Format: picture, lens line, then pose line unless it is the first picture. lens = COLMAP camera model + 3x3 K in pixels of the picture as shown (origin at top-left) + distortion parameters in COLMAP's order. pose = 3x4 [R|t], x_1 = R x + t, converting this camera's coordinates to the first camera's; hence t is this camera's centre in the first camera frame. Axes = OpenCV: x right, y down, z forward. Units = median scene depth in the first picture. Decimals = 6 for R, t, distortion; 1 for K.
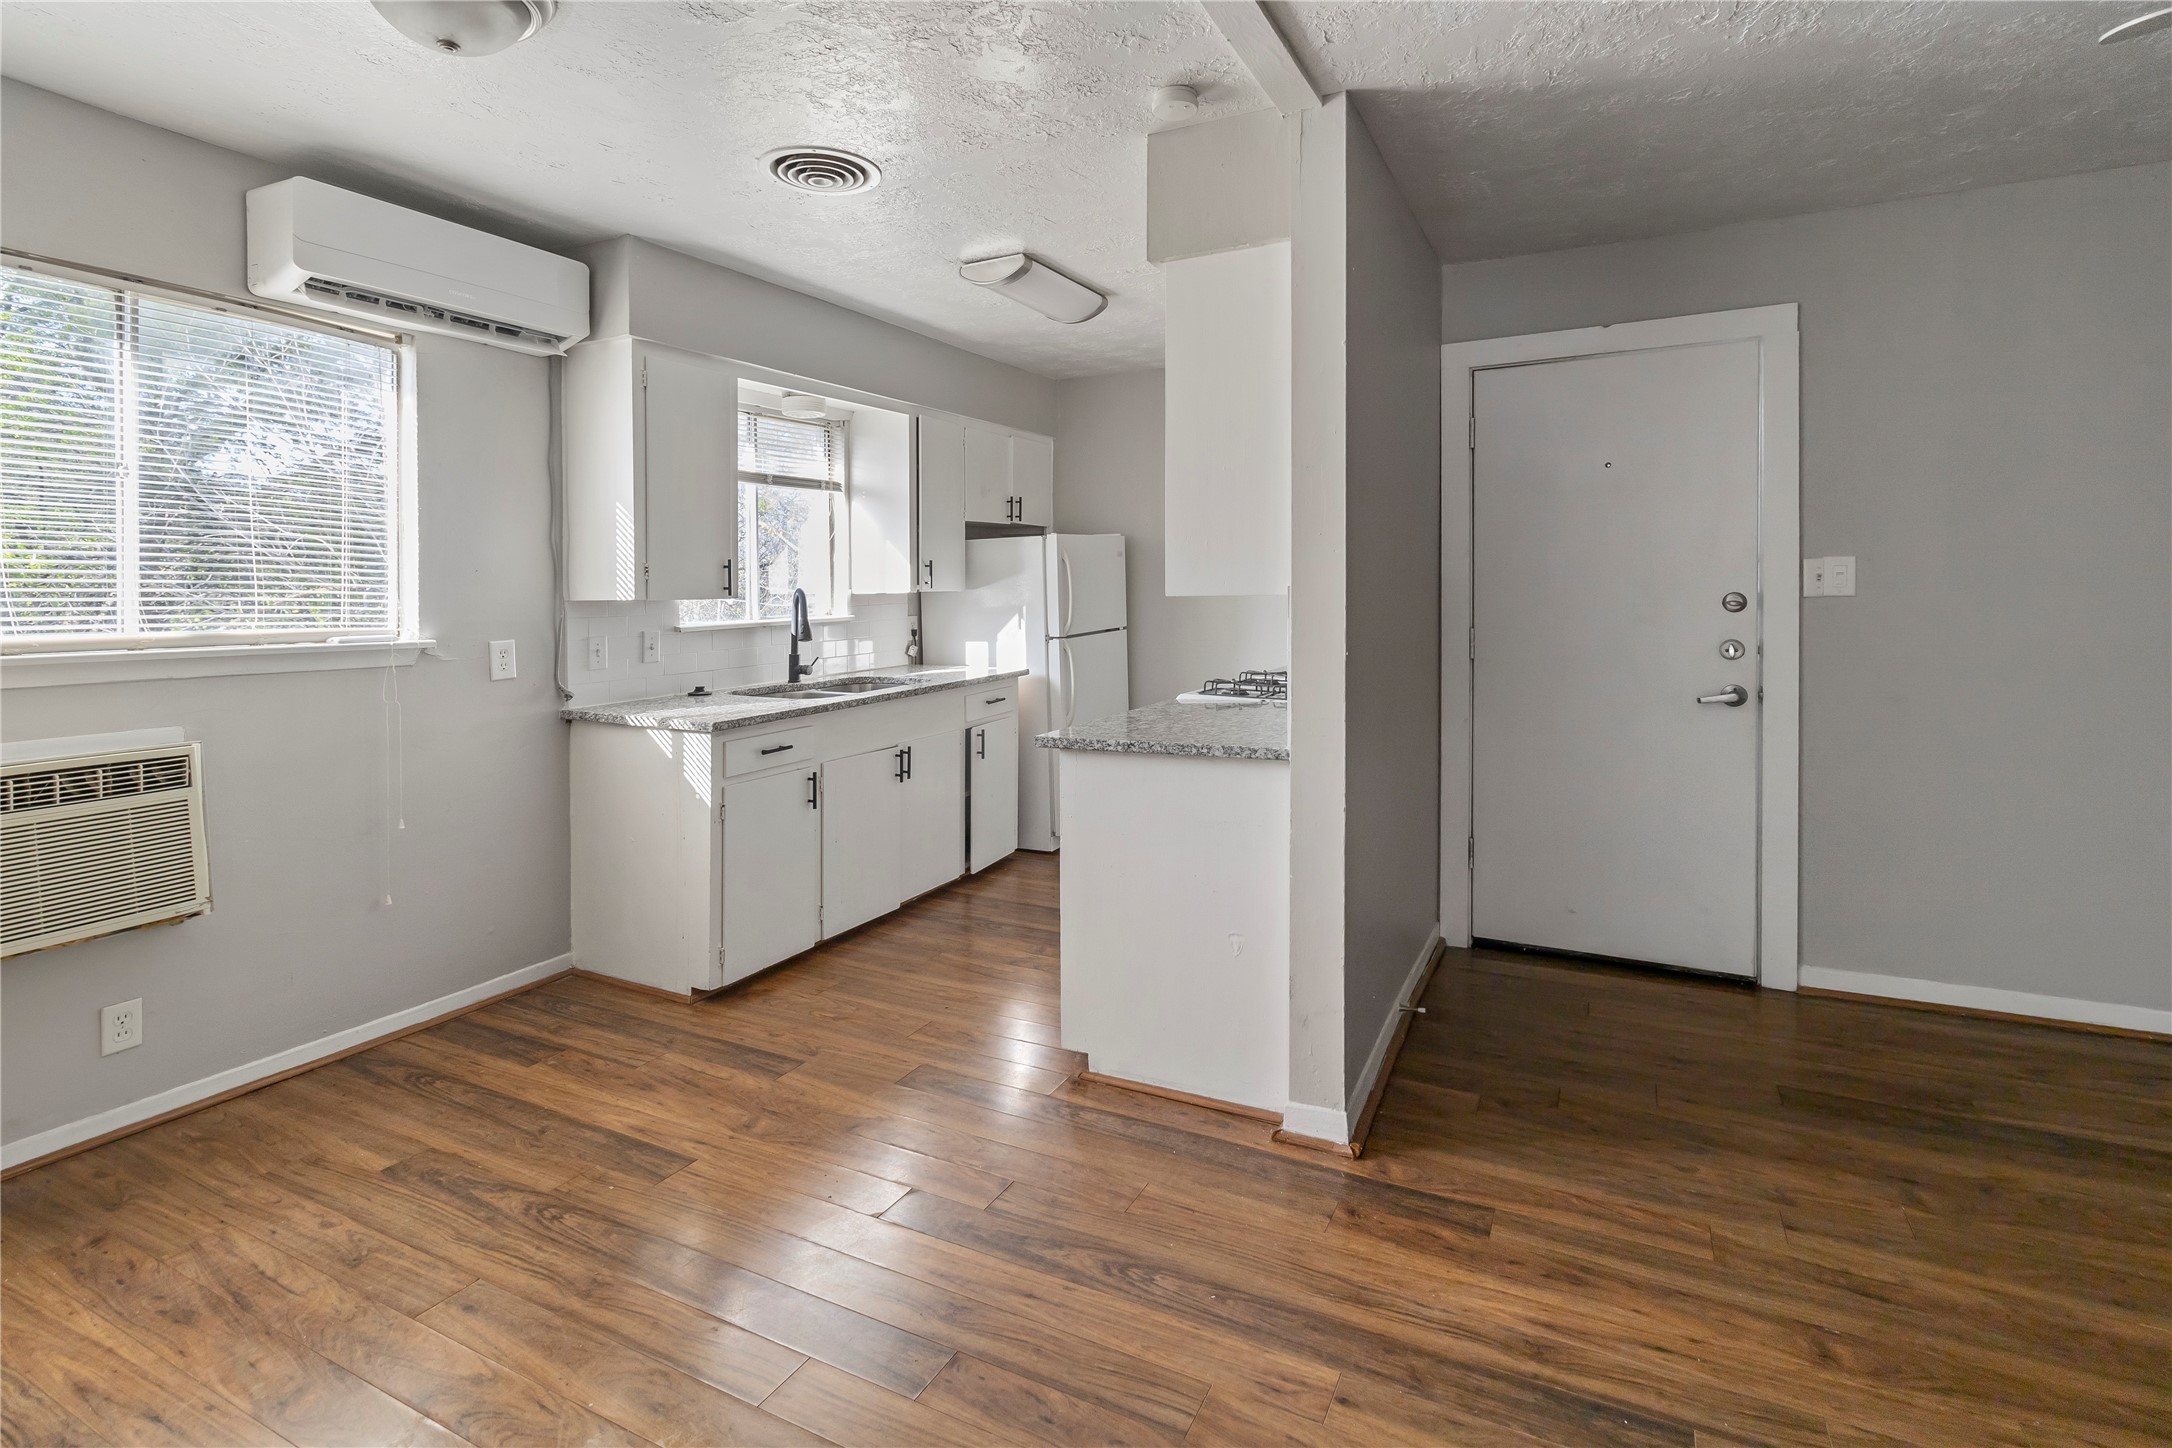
lens RADIAL K [[1078.2, 0, 1075.6], [0, 1078.2, 638.6], [0, 0, 1]] dist [-0.000643, 0.000826]
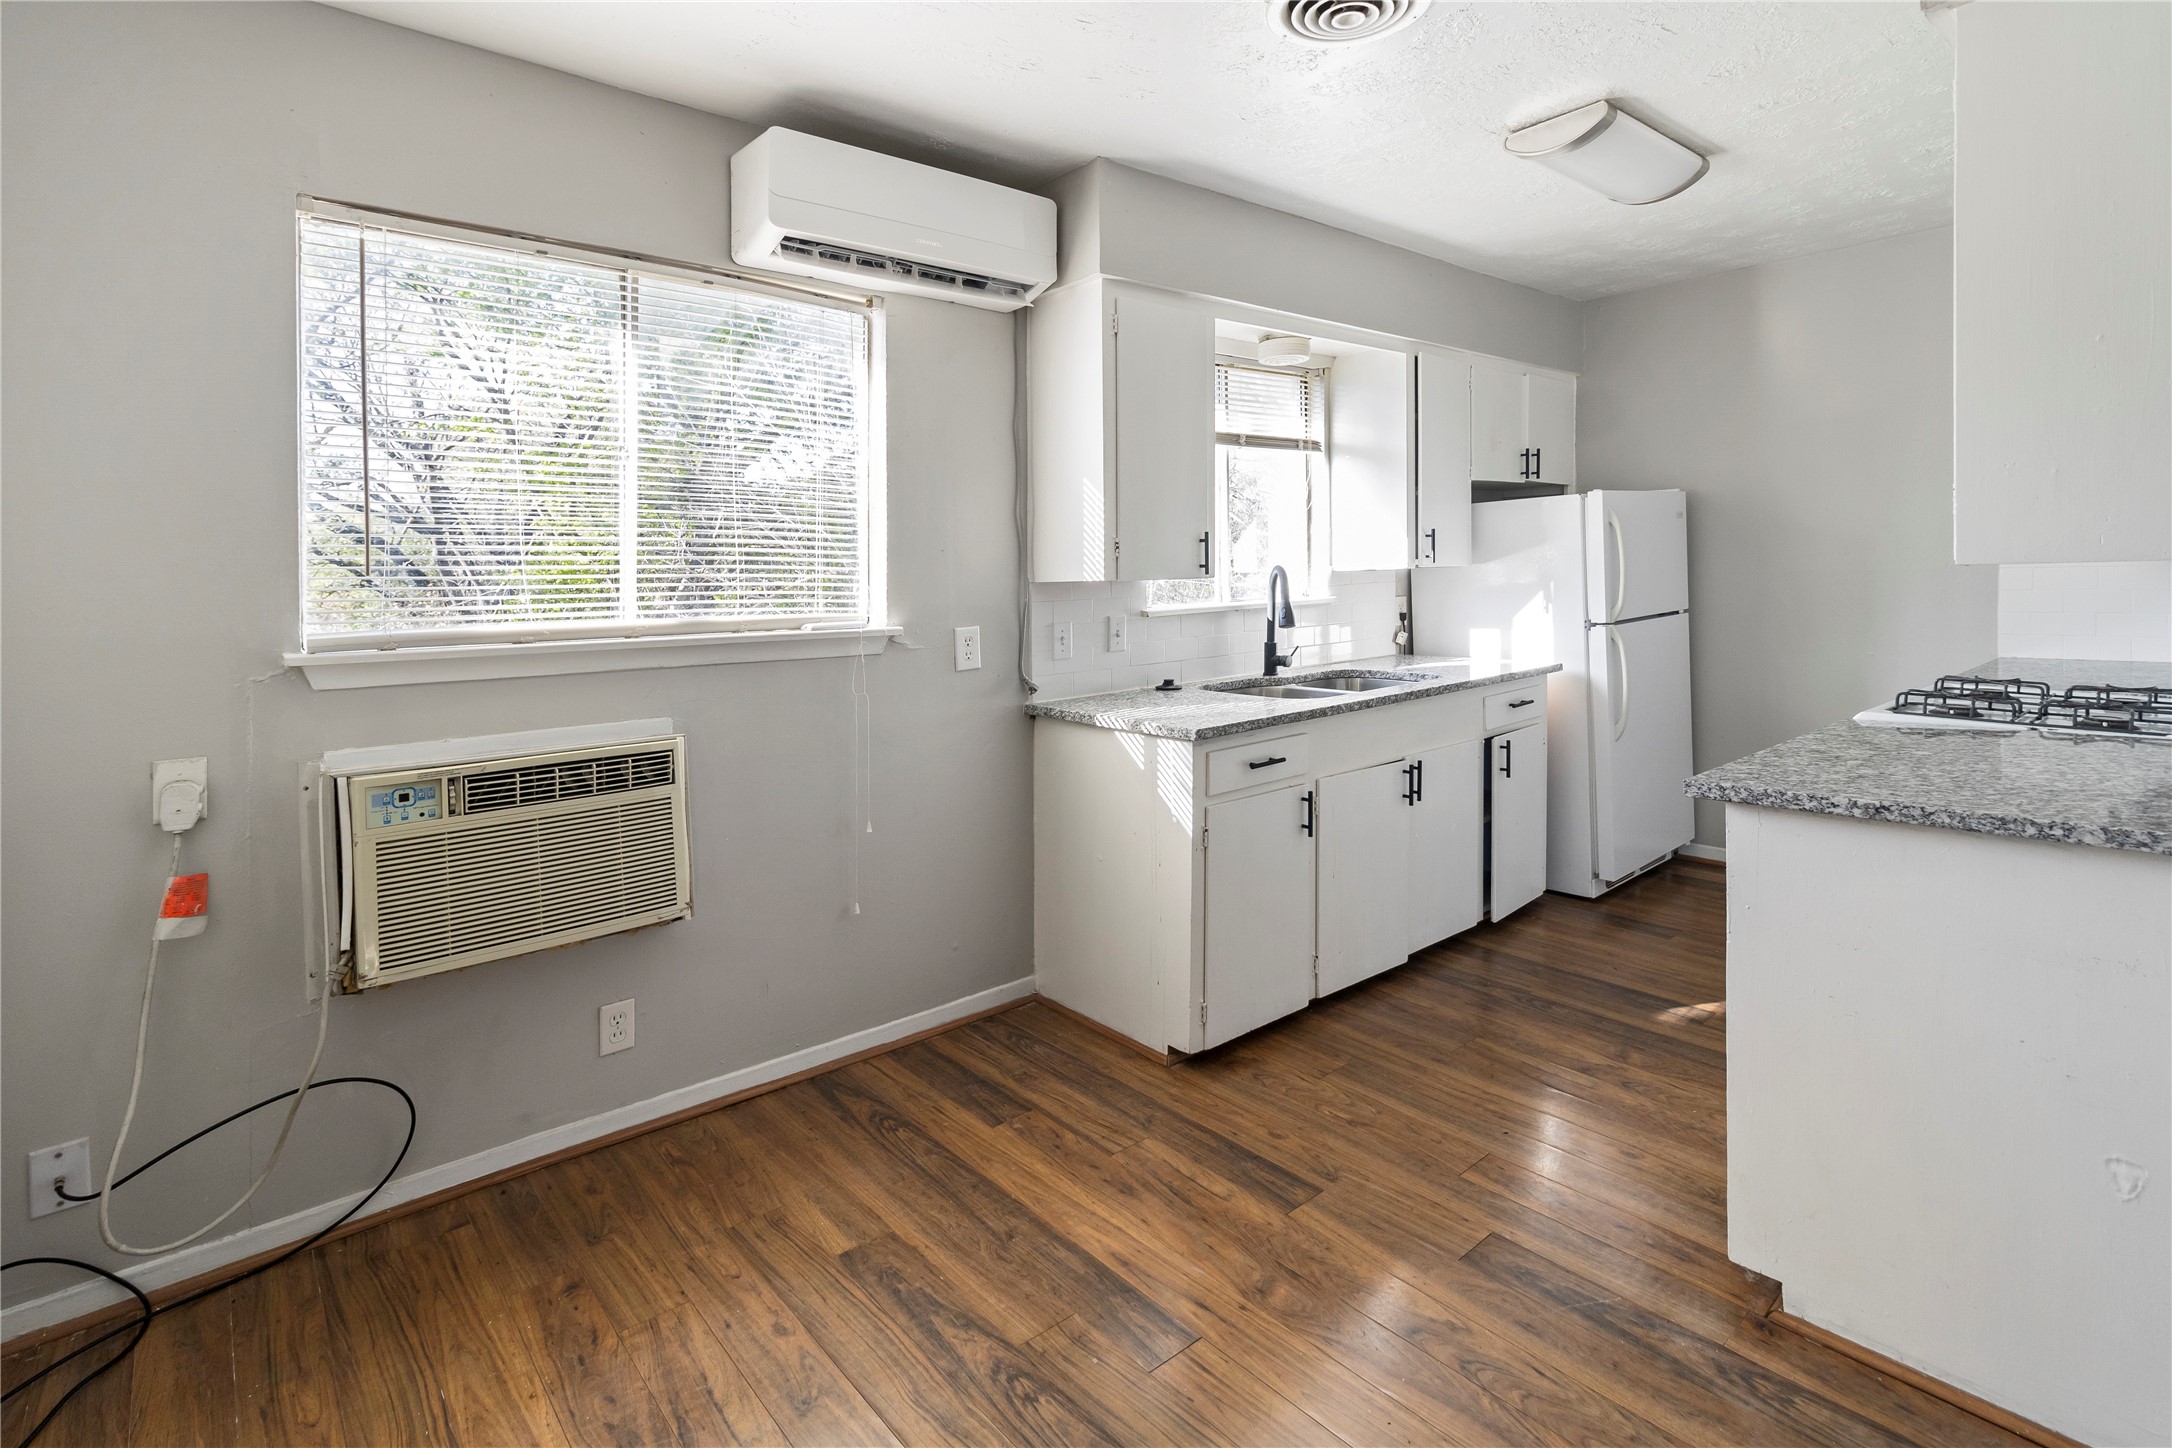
lens RADIAL K [[1050.7, 0, 1084.3], [0, 1050.7, 593.9], [0, 0, 1]] dist [0.000326, 0.000367]
pose [[0.930419, -0.006374, -0.366442, -0.122215], [-0.001610, 0.999768, -0.021478, -0.007711], [0.366494, 0.020573, 0.930193, 0.224352]]
